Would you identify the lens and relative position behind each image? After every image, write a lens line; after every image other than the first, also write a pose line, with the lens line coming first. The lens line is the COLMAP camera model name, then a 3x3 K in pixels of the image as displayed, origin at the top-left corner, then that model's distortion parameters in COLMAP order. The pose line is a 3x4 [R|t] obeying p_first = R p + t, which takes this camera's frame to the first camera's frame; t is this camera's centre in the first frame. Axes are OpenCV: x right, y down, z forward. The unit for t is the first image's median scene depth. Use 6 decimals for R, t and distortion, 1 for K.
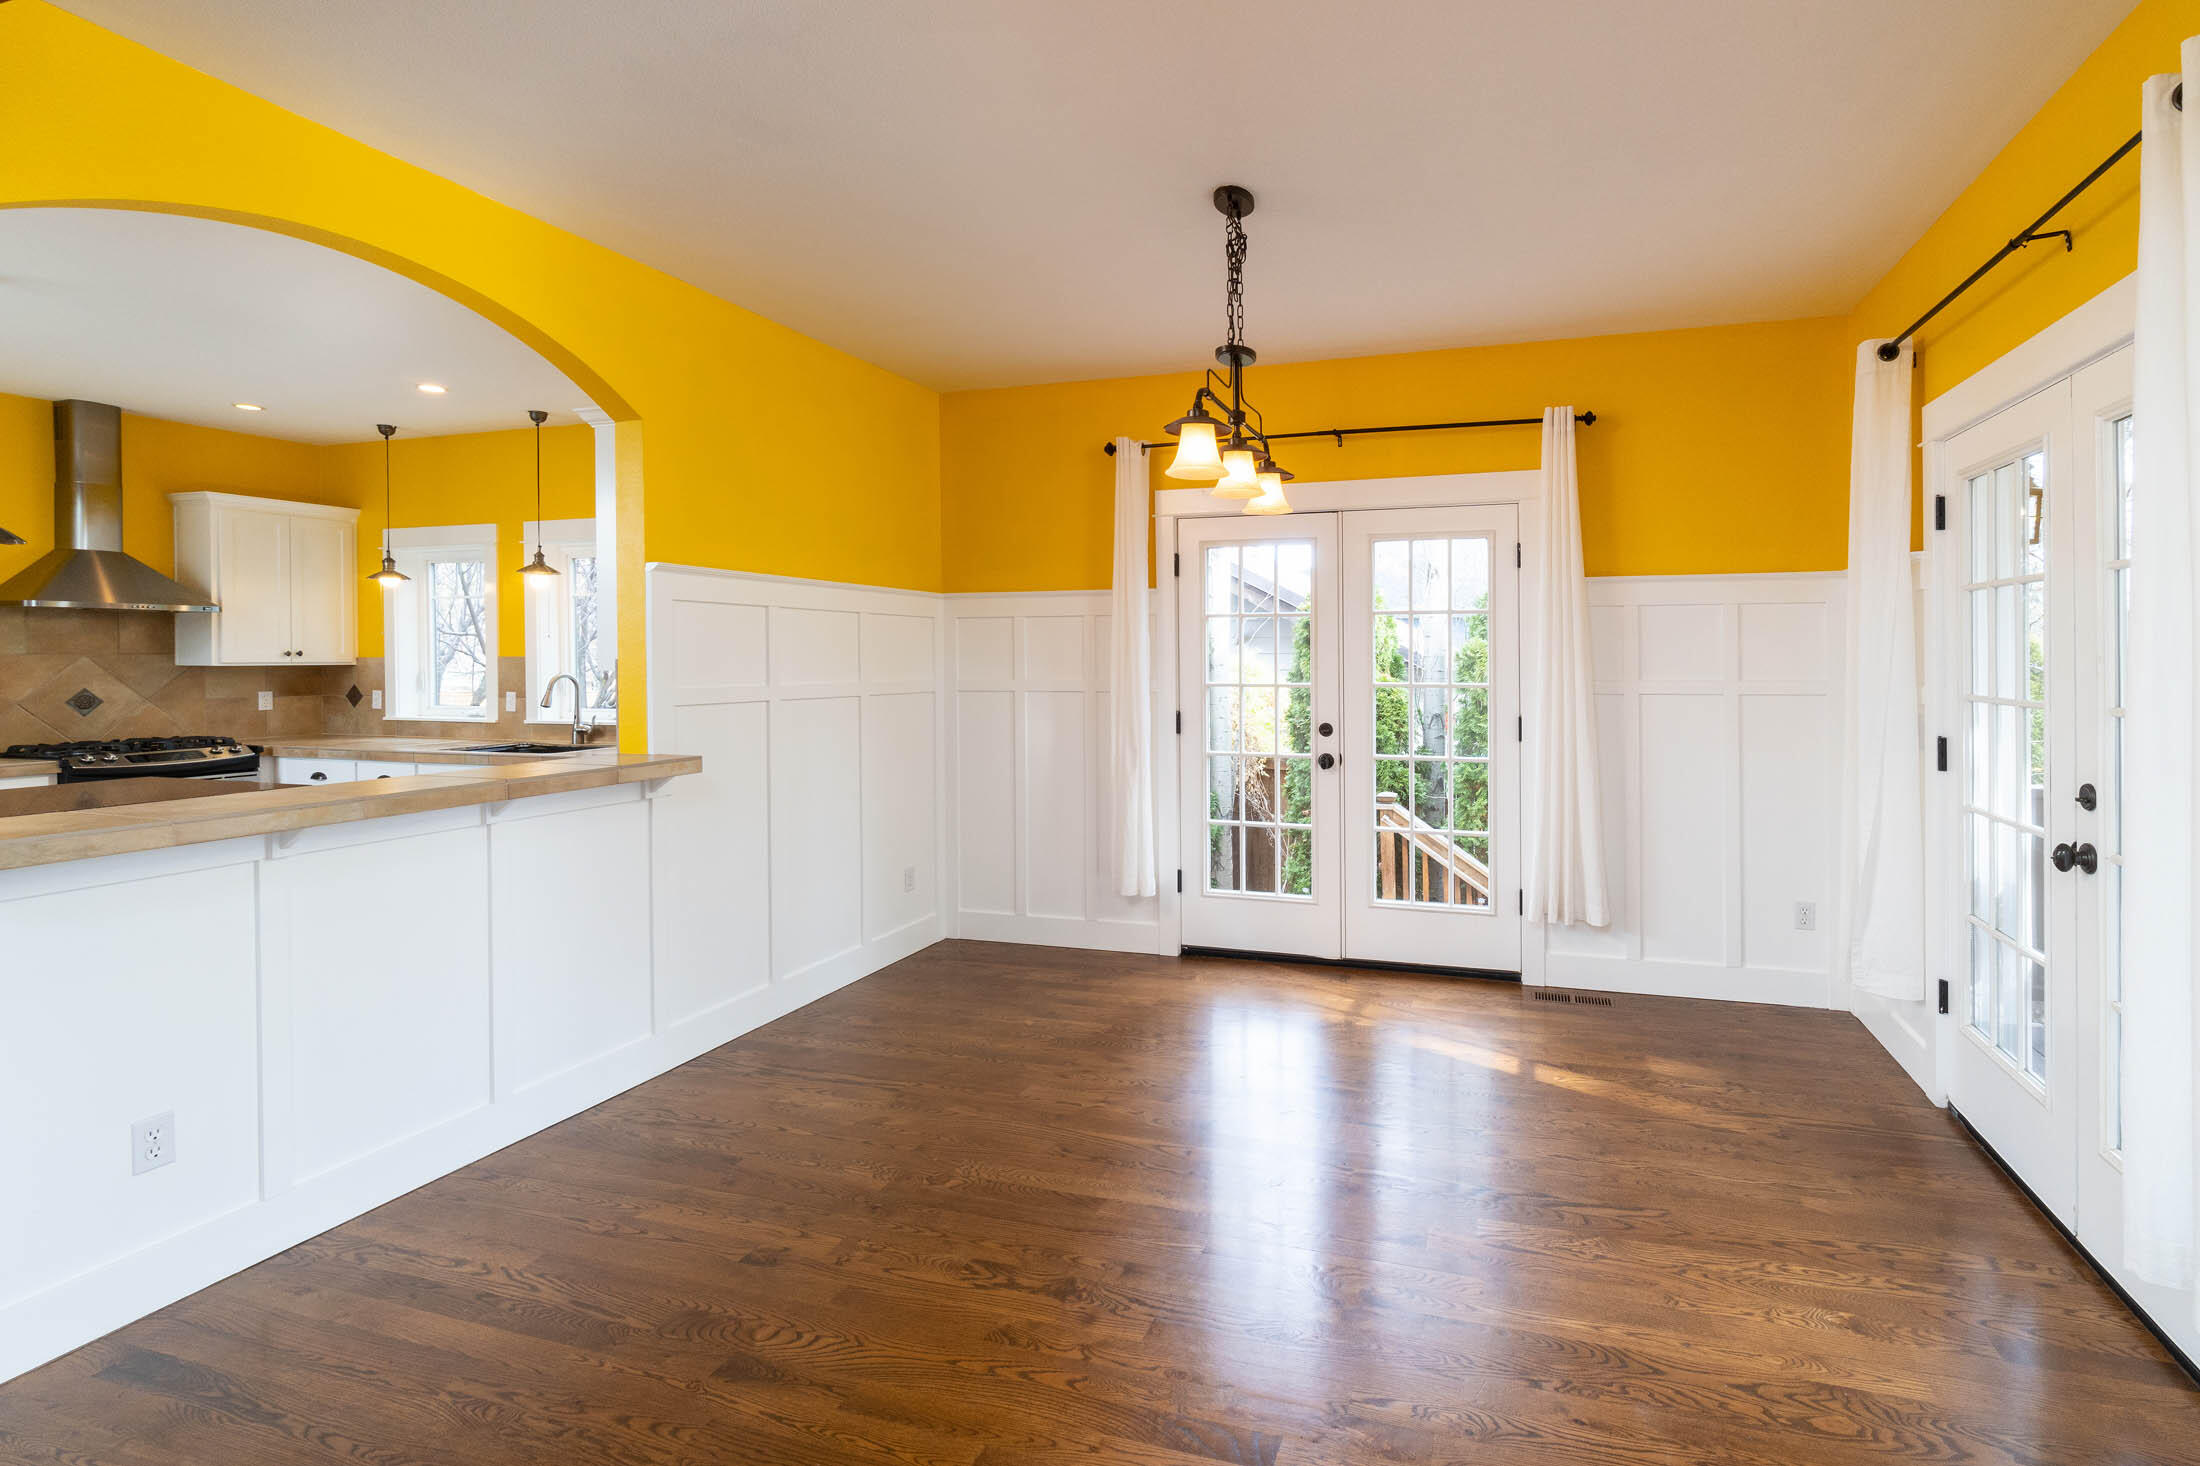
lens RADIAL K [[1024.8, 0, 1190.5], [0, 1024.8, 651.9], [0, 0, 1]] dist [0.011482, -0.000844]
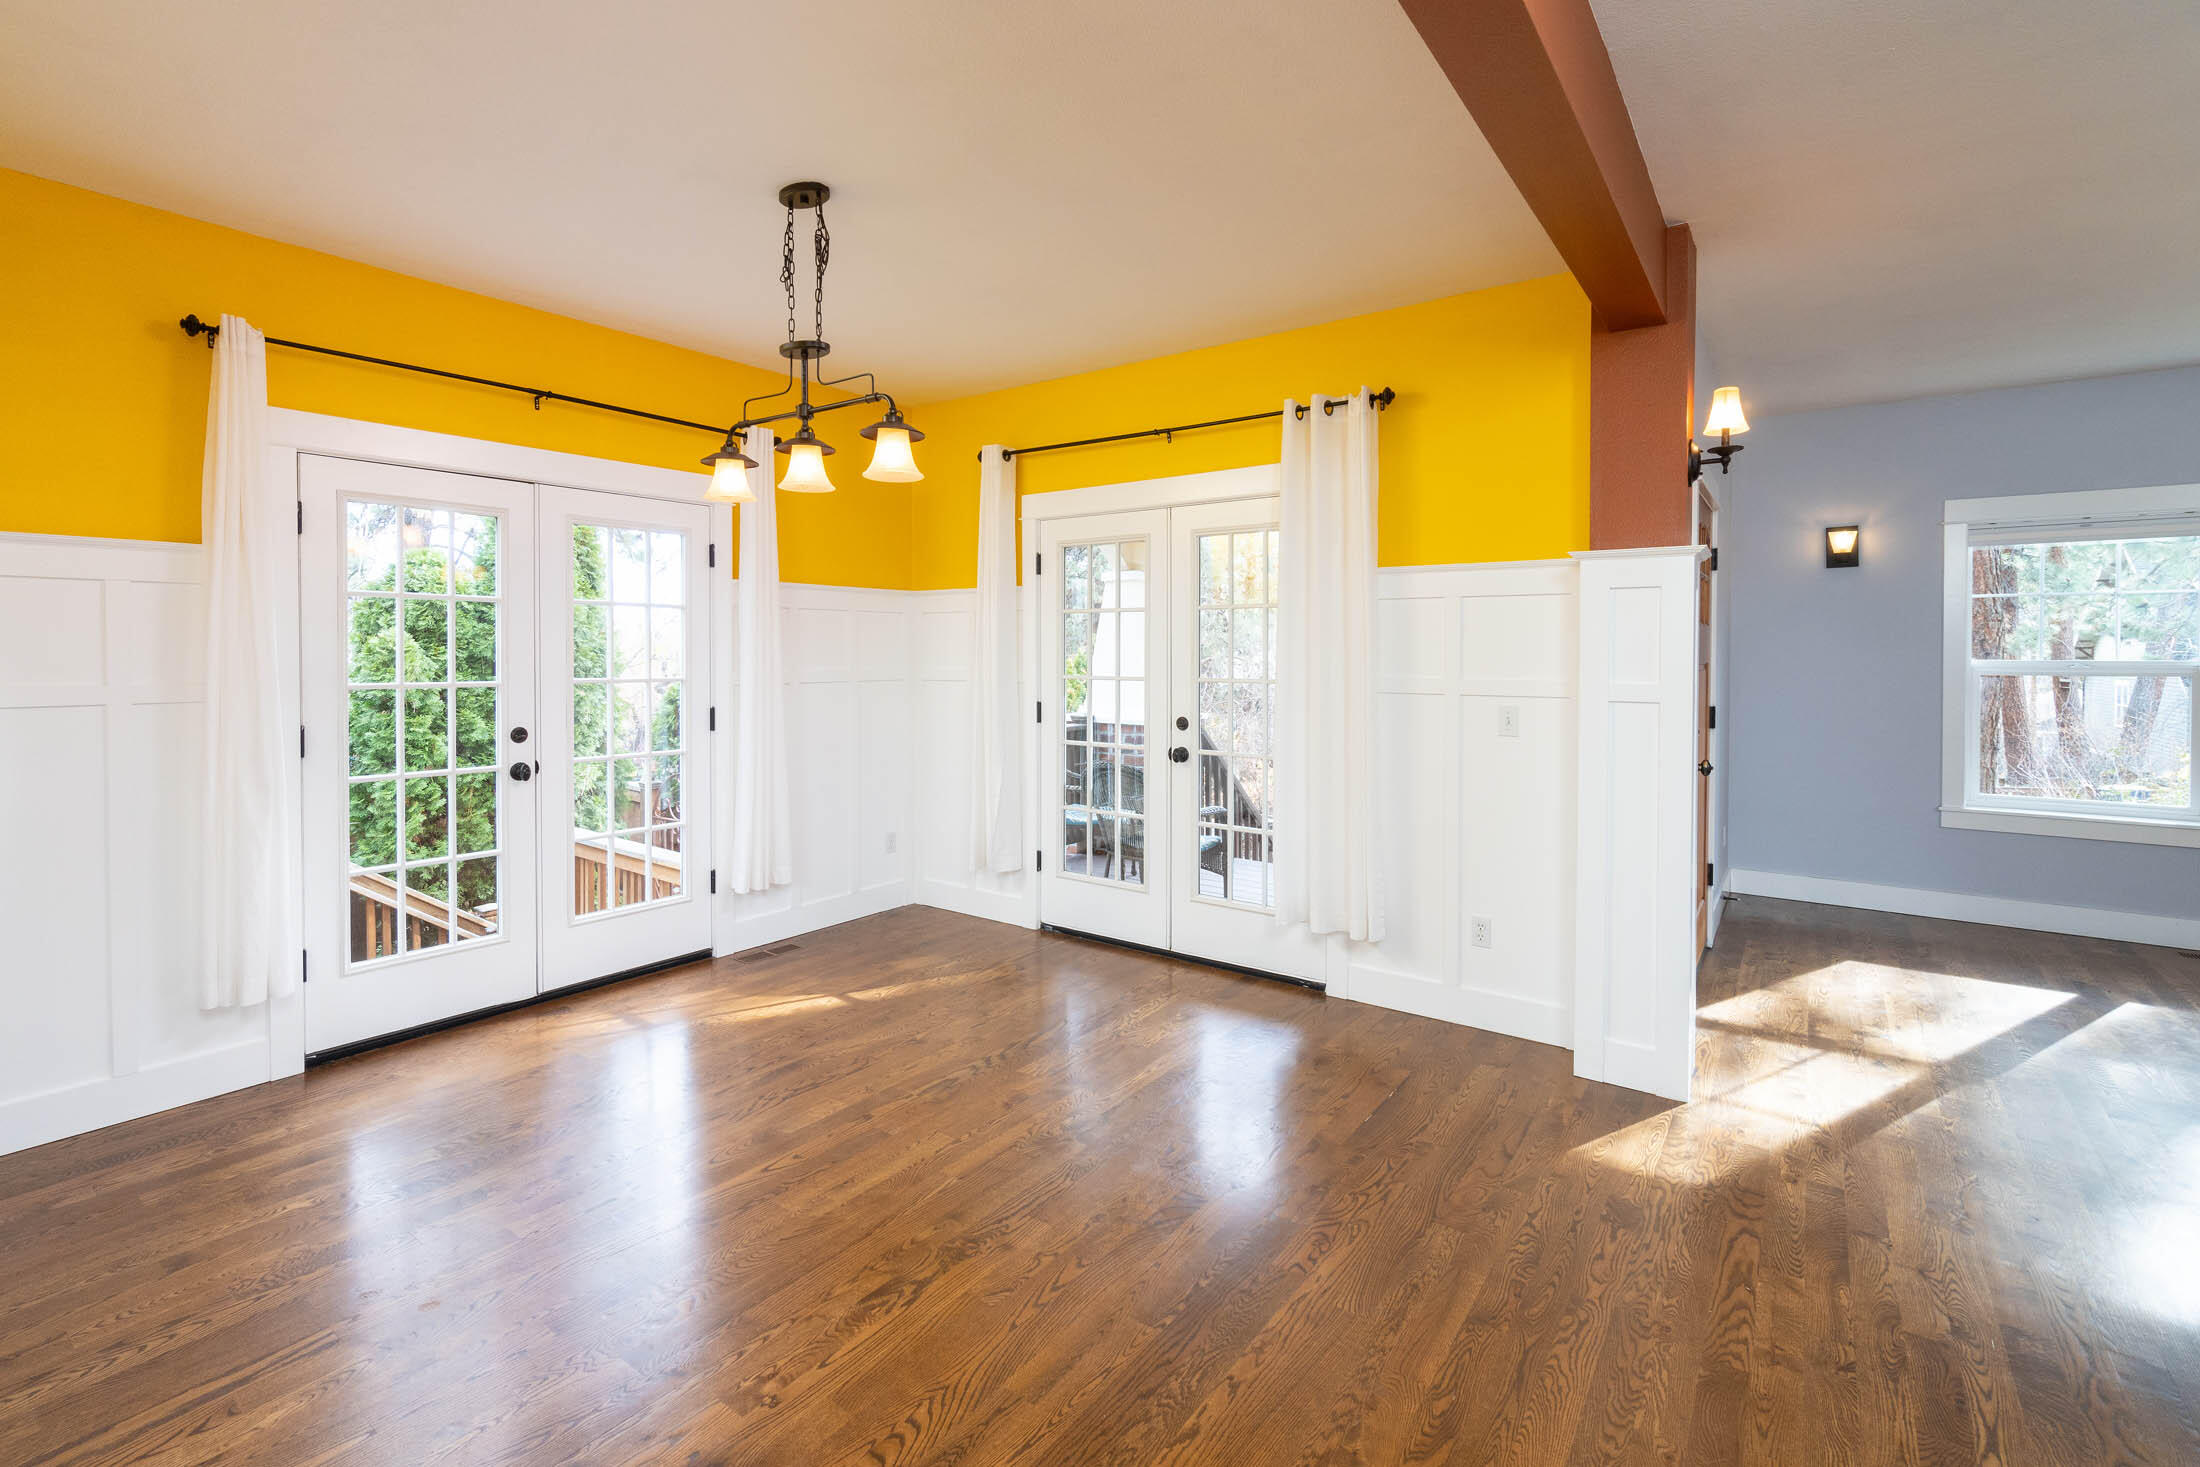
lens RADIAL K [[999.5, 0, 1123.1], [0, 999.5, 662.2], [0, 0, 1]] dist [-0.003751, 0.000096]
pose [[0.313189, -0.000112, 0.949691, -0.658282], [-0.004173, 0.999990, 0.001494, 0.015433], [-0.949682, -0.004431, 0.313186, 0.341260]]
